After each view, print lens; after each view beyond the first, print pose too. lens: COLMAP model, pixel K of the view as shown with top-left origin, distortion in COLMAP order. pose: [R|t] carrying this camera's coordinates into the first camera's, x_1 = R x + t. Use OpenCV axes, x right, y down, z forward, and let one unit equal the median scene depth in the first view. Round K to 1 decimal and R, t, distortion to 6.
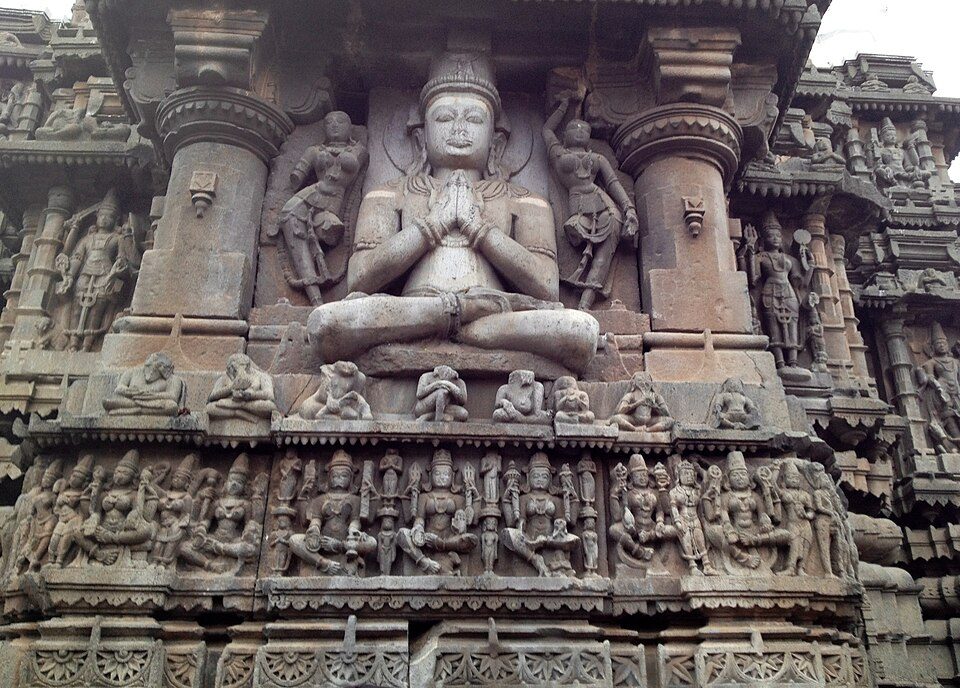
lens RADIAL K [[869.7, 0, 498.9], [0, 869.7, 342.9], [0, 0, 1]] dist [0.084949, -0.200753]
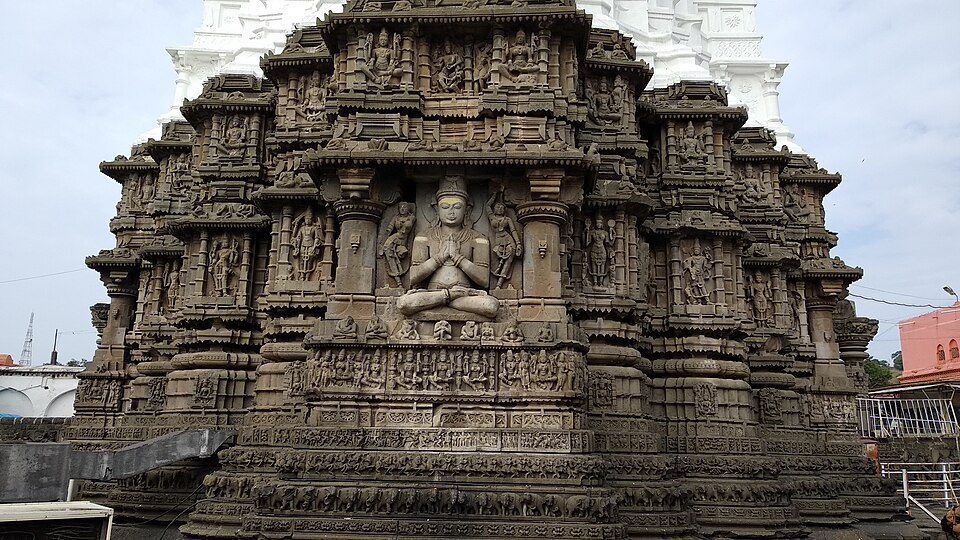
lens RADIAL K [[682.8, 0, 480.0], [0, 682.8, 270.0], [0, 0, 1]] dist [0.003567, 0.000378]
pose [[0.996479, 0.010097, -0.083231, 0.255759], [0.012986, 0.962155, 0.272195, -0.778979], [0.082830, -0.272317, 0.958636, -1.170117]]
